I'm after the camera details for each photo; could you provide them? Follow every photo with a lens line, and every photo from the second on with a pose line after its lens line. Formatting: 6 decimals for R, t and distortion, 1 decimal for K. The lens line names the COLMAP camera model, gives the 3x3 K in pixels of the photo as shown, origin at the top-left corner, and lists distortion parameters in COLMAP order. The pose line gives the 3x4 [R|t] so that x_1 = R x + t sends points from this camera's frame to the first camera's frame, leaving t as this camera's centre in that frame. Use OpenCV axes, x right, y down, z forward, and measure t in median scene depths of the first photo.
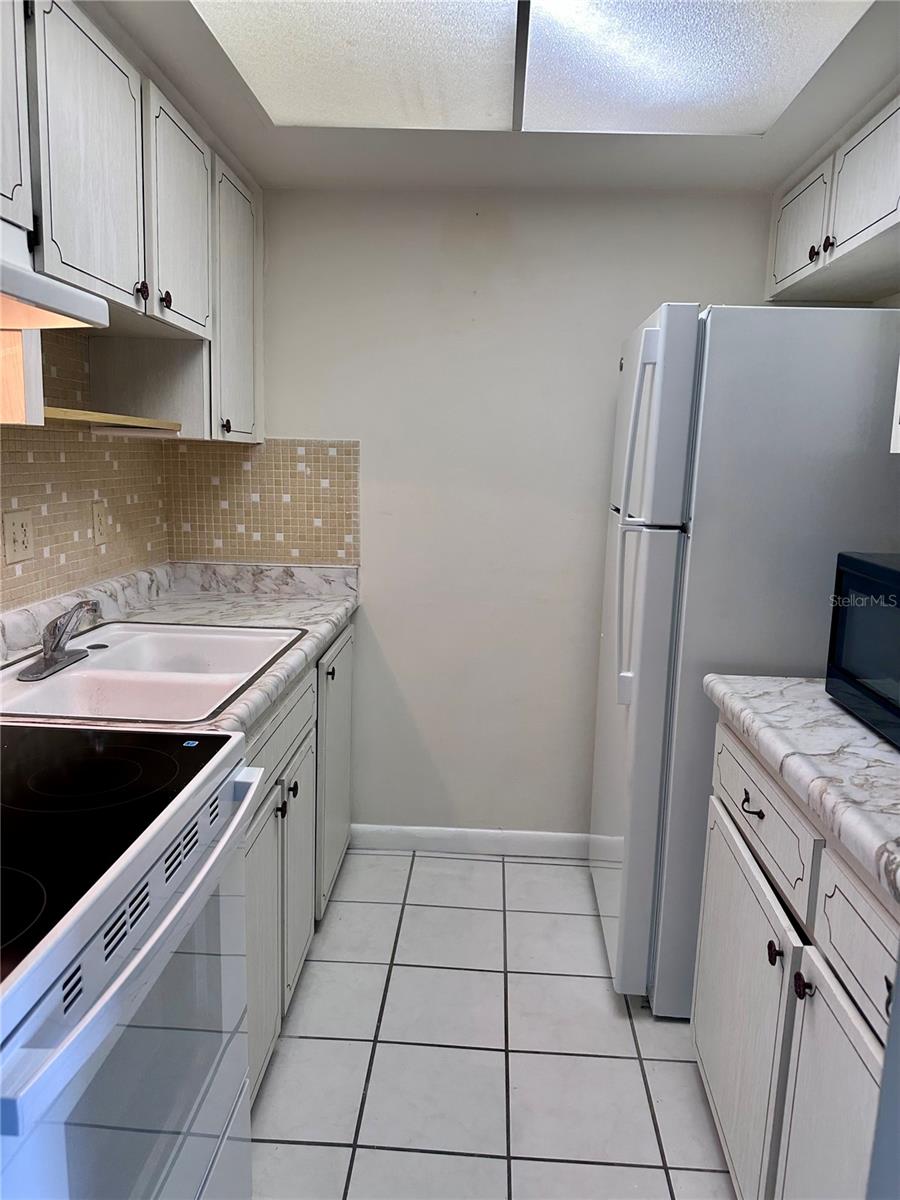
lens RADIAL K [[846.2, 0, 450.0], [0, 846.2, 600.0], [0, 0, 1]] dist [0.101690, -0.152680]
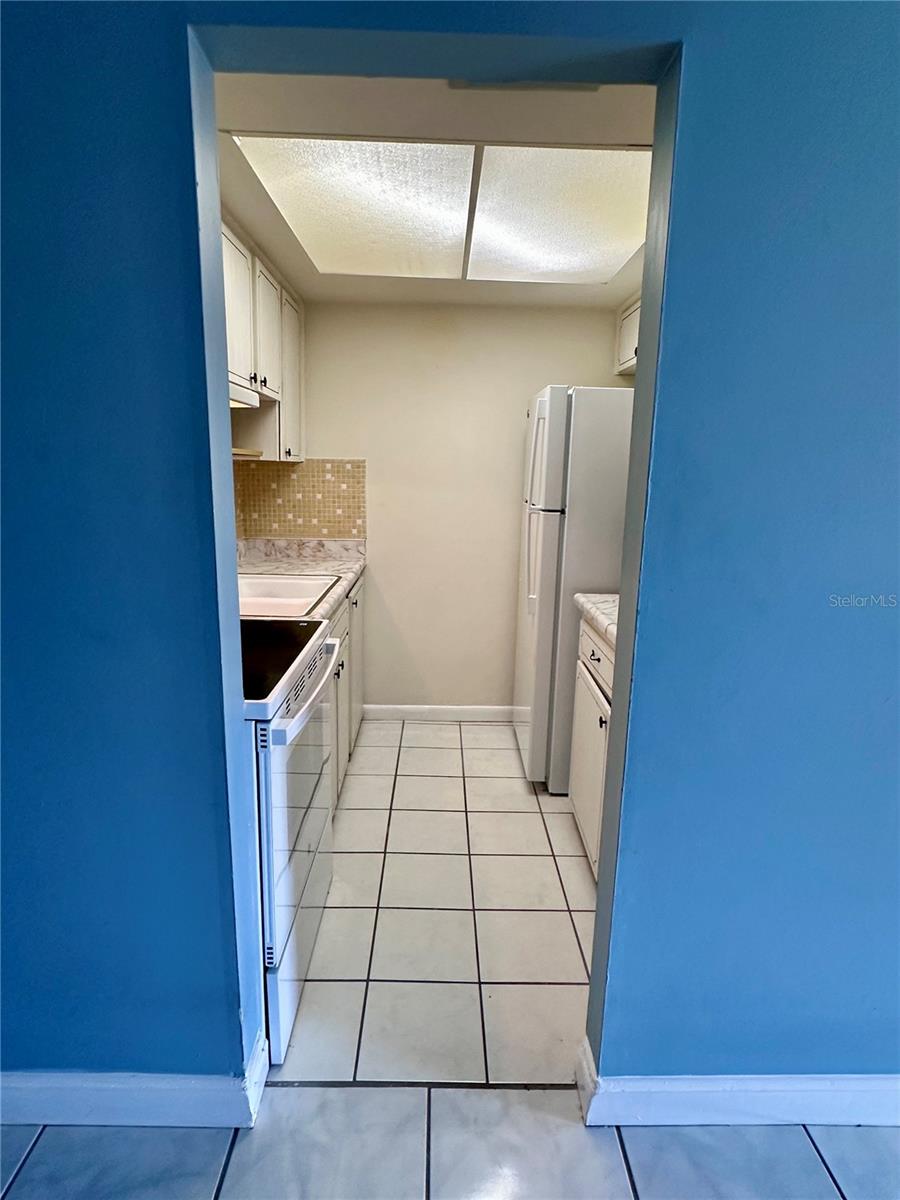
lens RADIAL K [[683.0, 0, 450.0], [0, 683.0, 600.0], [0, 0, 1]] dist [-0.004776, -0.000293]
pose [[0.997674, -0.017134, 0.065971, -0.039936], [0.015127, 0.999411, 0.030800, 0.038038], [-0.066460, -0.029730, 0.997346, -0.291368]]
